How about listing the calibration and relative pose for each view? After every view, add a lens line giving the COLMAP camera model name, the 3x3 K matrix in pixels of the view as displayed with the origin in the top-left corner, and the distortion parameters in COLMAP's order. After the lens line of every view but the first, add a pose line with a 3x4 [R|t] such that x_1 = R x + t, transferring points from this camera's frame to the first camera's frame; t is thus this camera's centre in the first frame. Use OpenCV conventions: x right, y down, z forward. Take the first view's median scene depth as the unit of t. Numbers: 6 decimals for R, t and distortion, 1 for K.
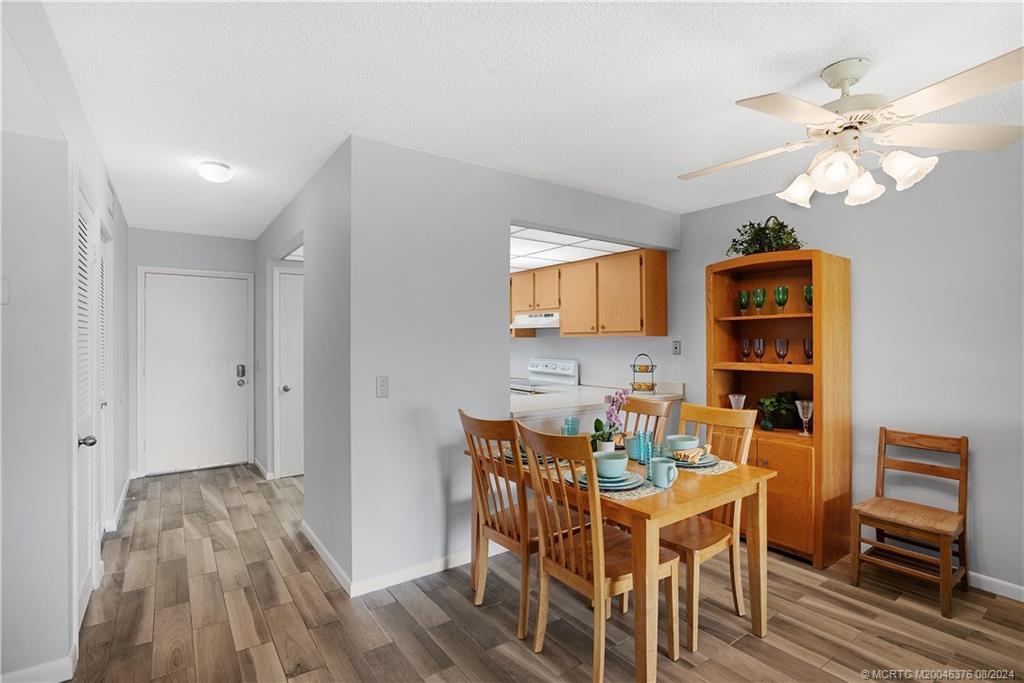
lens RADIAL K [[499.1, 0, 519.0], [0, 499.1, 335.6], [0, 0, 1]] dist [-0.035322, 0.000779]
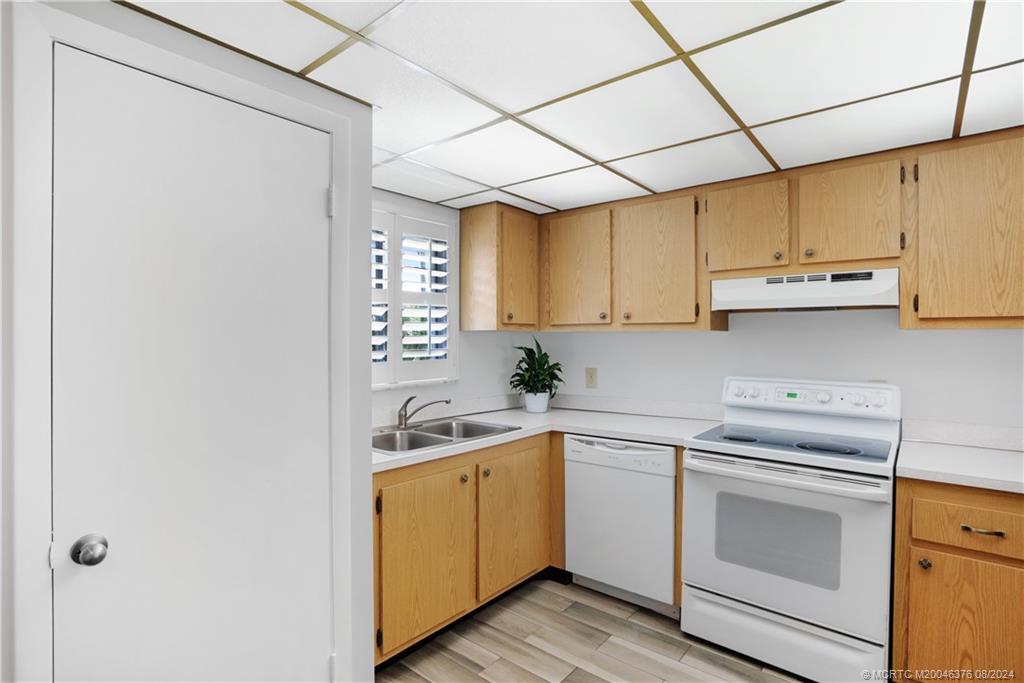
lens RADIAL K [[499.1, 0, 512.6], [0, 499.1, 336.3], [0, 0, 1]] dist [-0.035322, 0.000779]
pose [[0.964446, 0.000973, 0.264279, -0.312121], [-0.004317, 0.999918, 0.012075, 0.004301], [-0.264245, -0.012786, 0.964371, 0.676634]]
